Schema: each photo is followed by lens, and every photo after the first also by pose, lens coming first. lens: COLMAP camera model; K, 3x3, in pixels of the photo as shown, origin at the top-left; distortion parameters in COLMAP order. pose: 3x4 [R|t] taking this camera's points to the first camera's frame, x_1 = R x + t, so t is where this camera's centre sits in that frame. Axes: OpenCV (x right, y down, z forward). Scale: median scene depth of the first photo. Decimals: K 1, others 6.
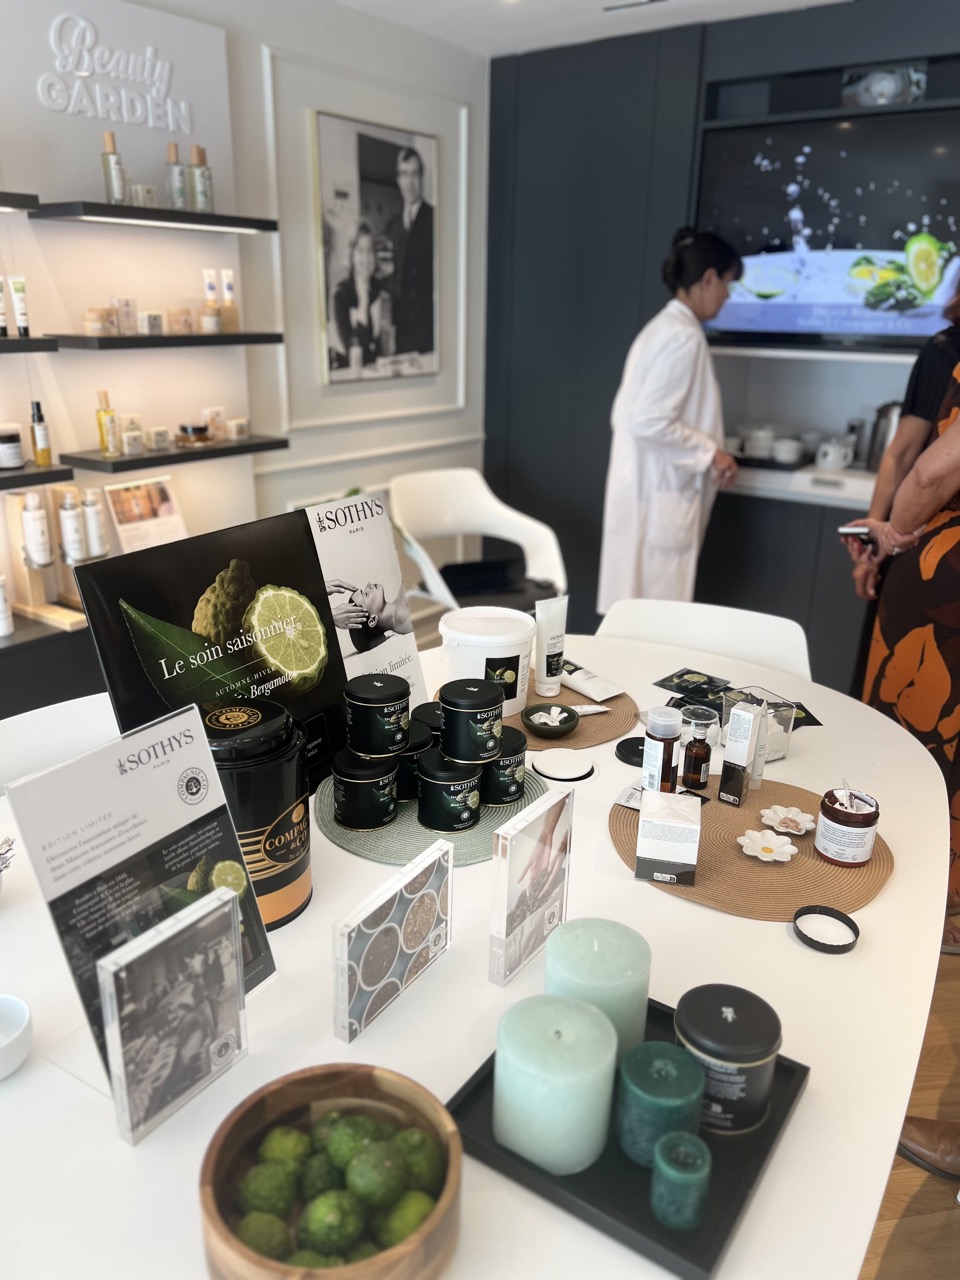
lens RADIAL K [[987.7, 0, 474.1], [0, 987.7, 639.7], [0, 0, 1]] dist [0.005428, -0.014923]
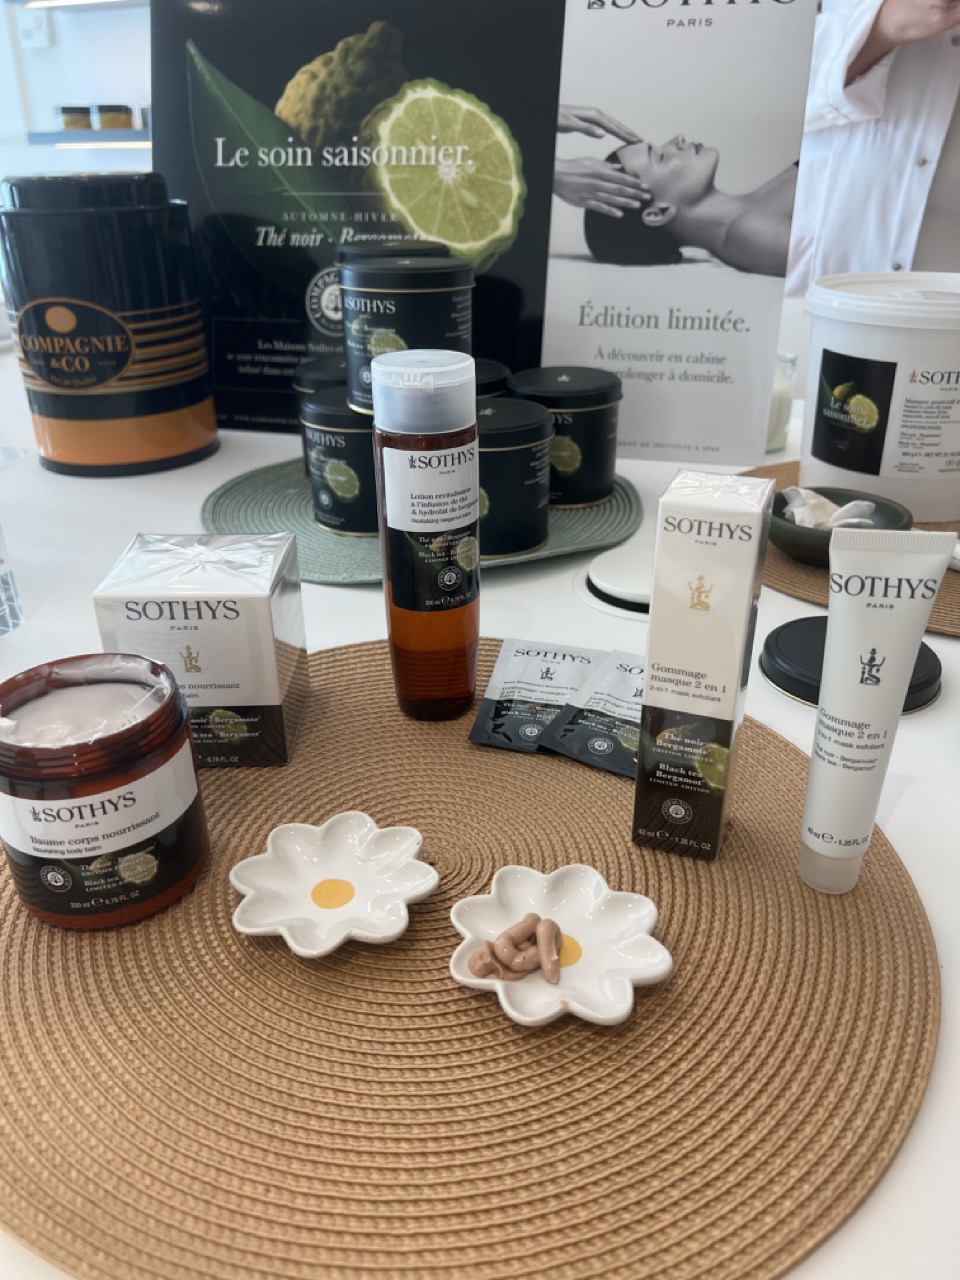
lens RADIAL K [[987.7, 0, 475.4], [0, 987.7, 647.7], [0, 0, 1]] dist [0.005428, -0.014923]
pose [[0.227565, 0.423647, -0.876777, 0.502976], [-0.307866, 0.885517, 0.347964, 0.037600], [0.923814, 0.190745, 0.331939, 0.892474]]
